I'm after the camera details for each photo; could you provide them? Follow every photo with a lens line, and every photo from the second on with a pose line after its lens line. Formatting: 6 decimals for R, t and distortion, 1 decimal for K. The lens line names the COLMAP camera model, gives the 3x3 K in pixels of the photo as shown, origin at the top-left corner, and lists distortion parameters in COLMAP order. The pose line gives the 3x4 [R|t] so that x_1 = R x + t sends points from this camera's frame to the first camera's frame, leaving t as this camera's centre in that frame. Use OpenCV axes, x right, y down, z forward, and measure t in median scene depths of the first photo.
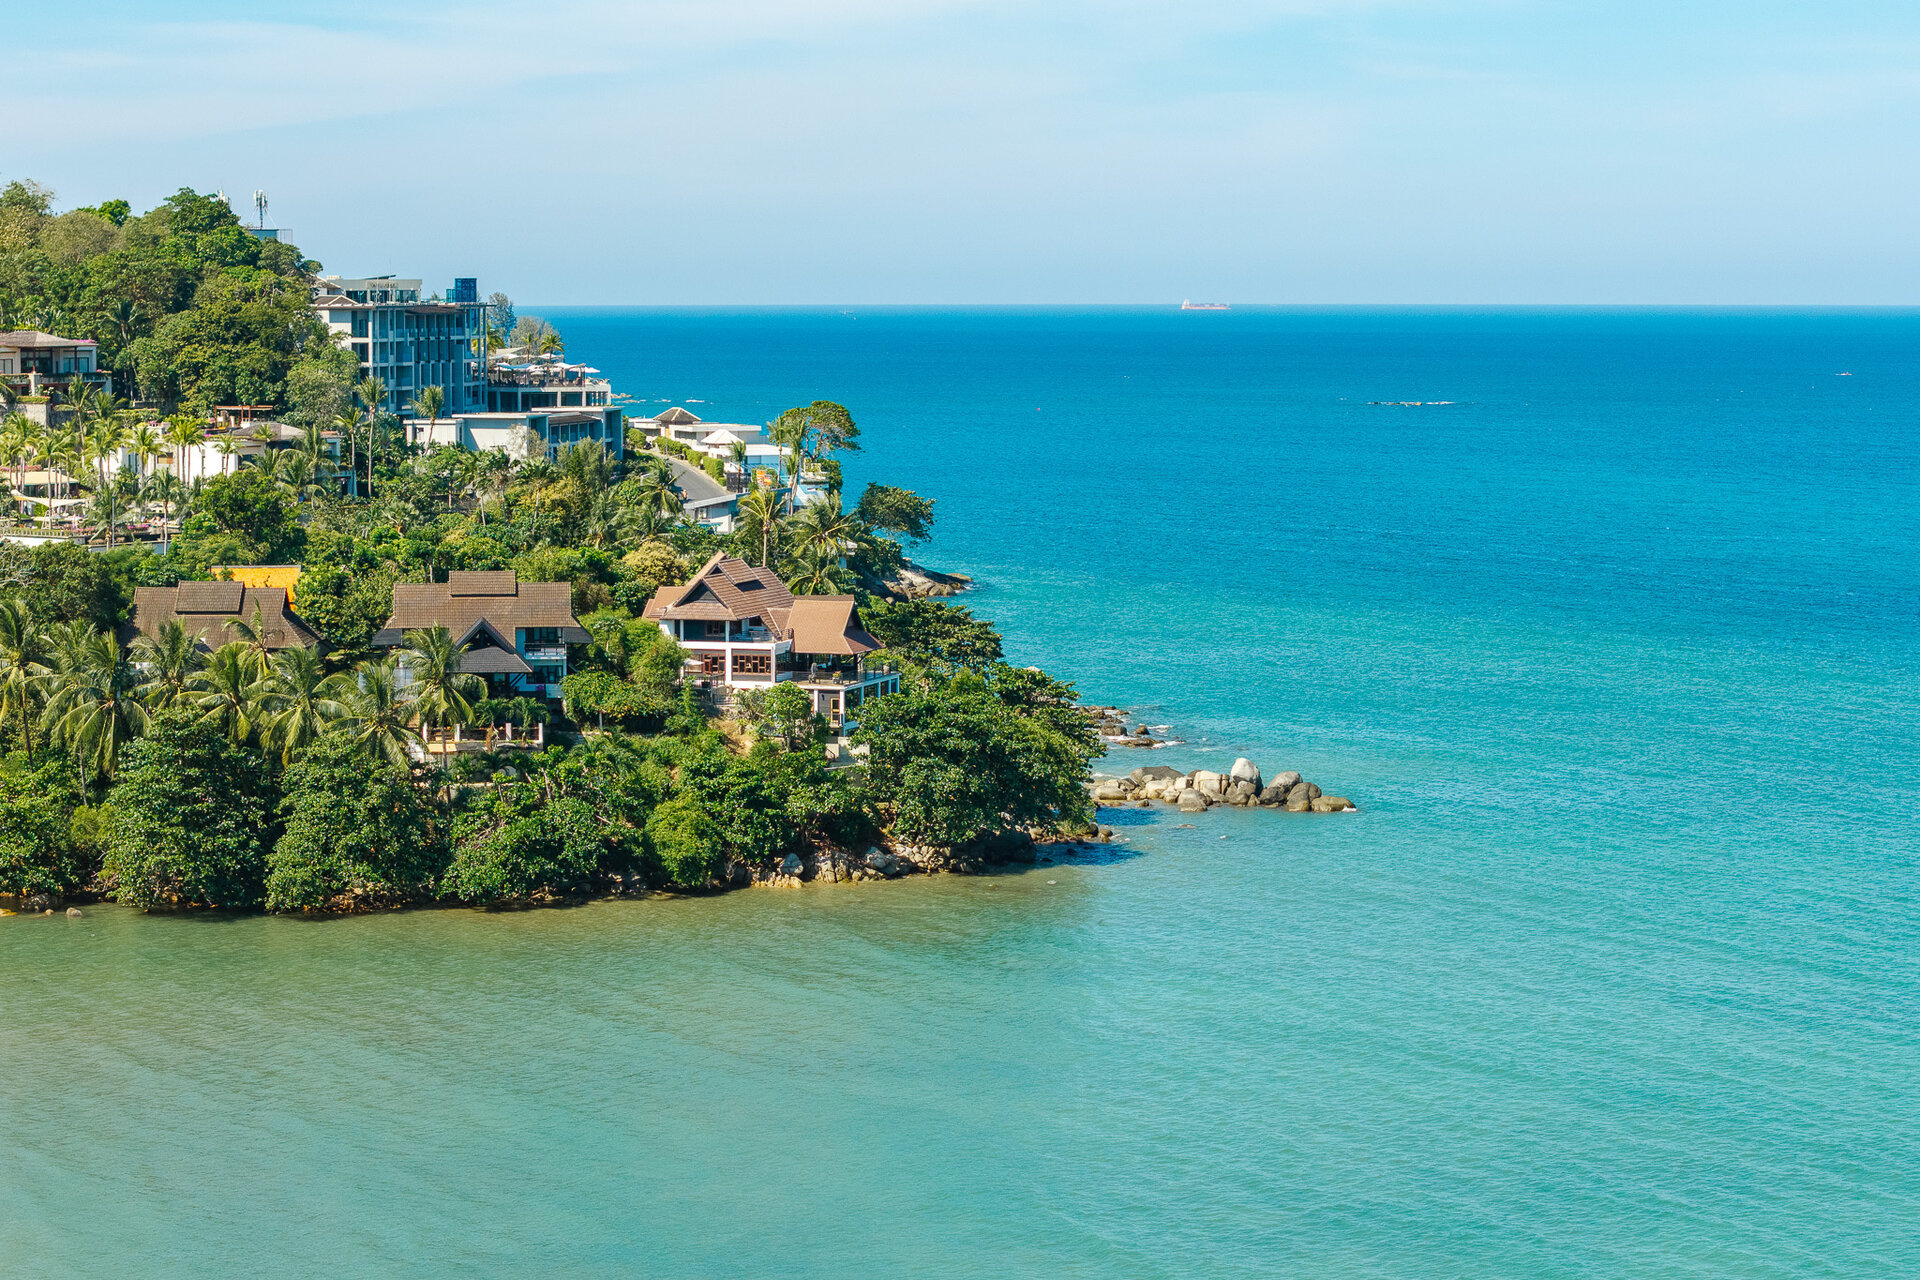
lens RADIAL K [[3822.1, 0, 960.3], [0, 3822.1, 639.9], [0, 0, 1]] dist [-0.147787, 0.000000]
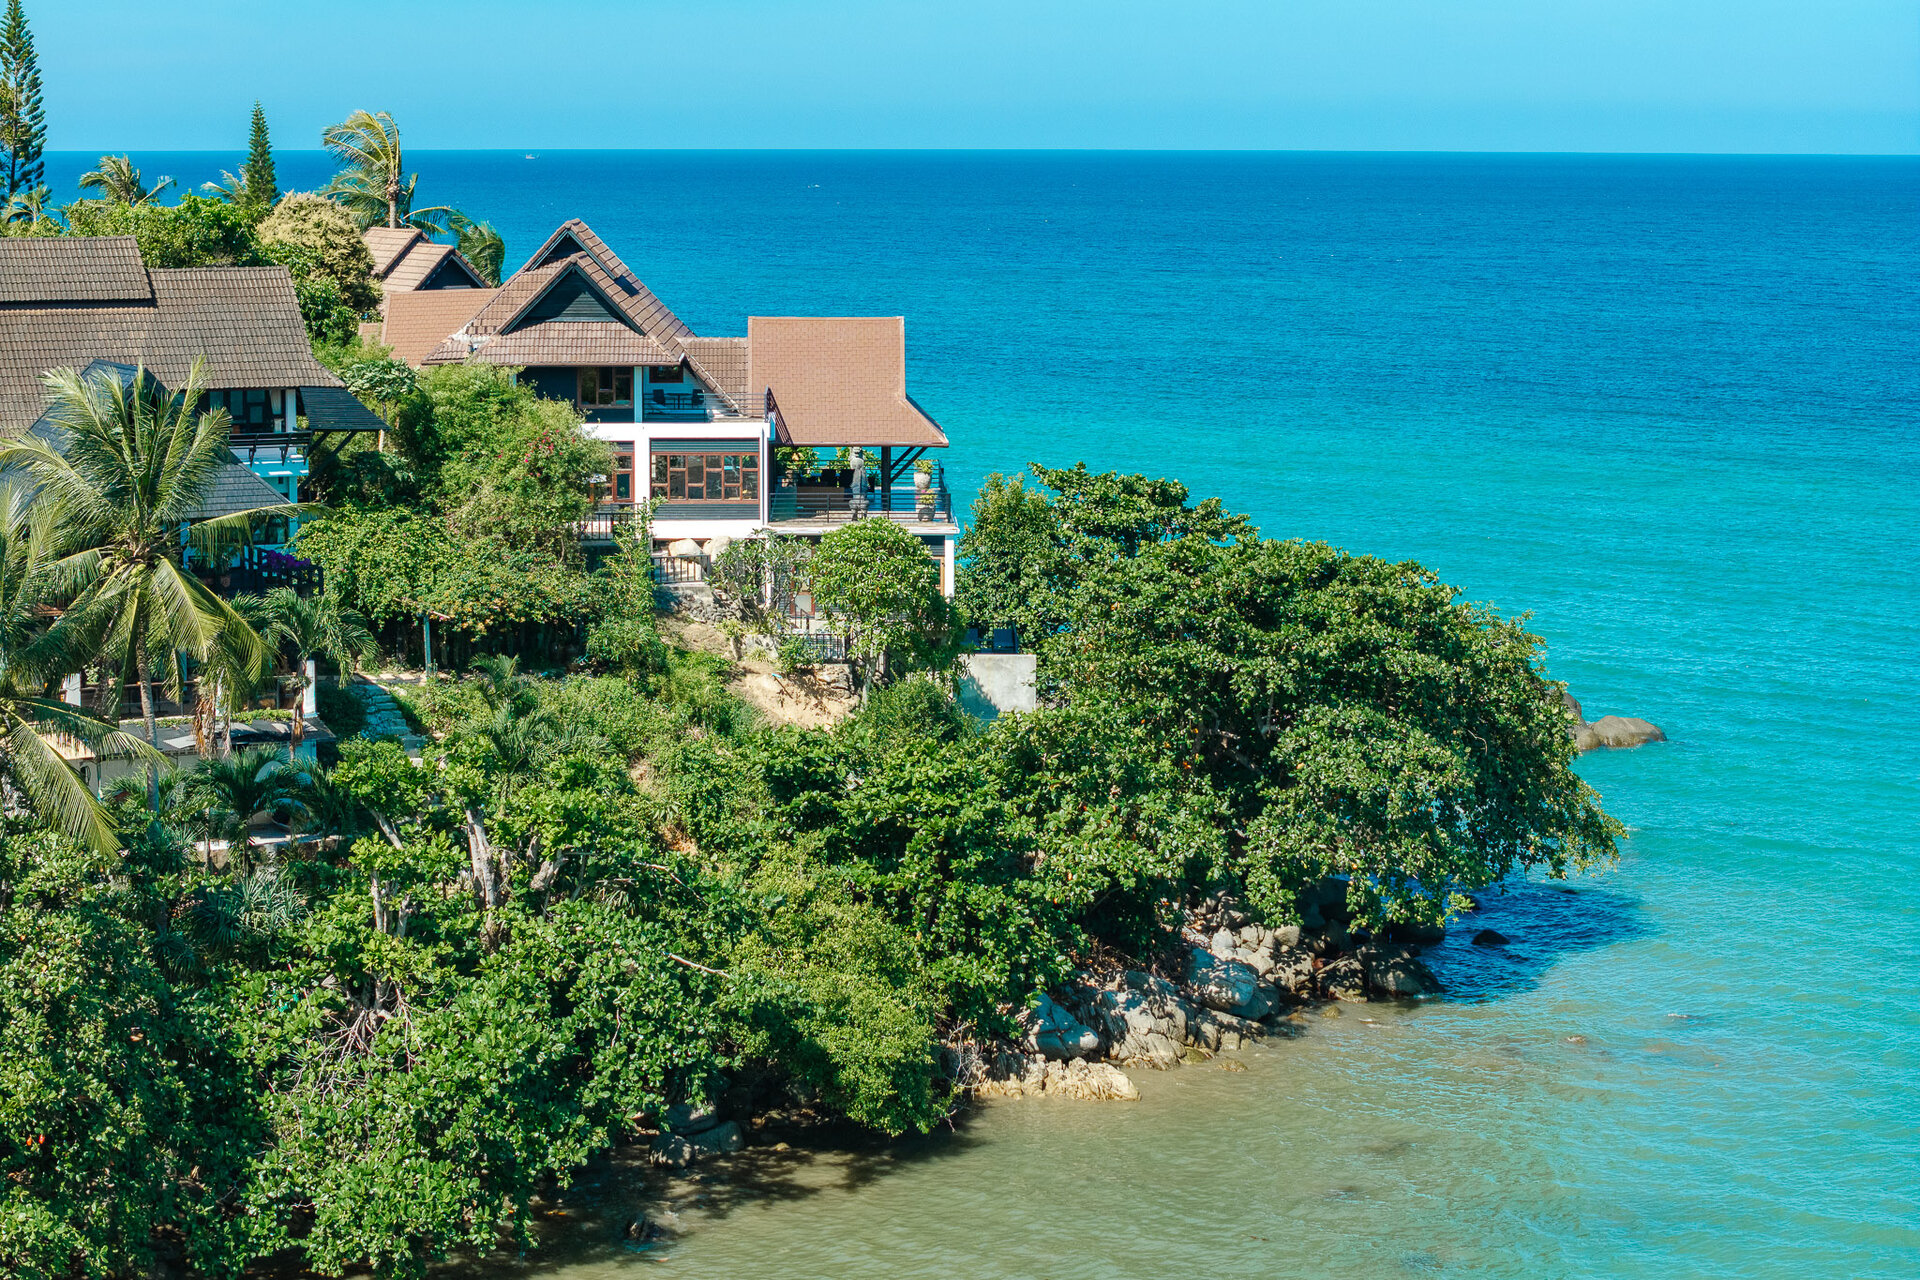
lens RADIAL K [[3822.1, 0, 959.4], [0, 3822.1, 640.0], [0, 0, 1]] dist [-0.147787, 0.000000]
pose [[0.947412, -0.042260, 0.317213, -0.156604], [0.028904, 0.998491, 0.046695, 0.005541], [-0.318707, -0.035070, 0.947204, 0.628889]]
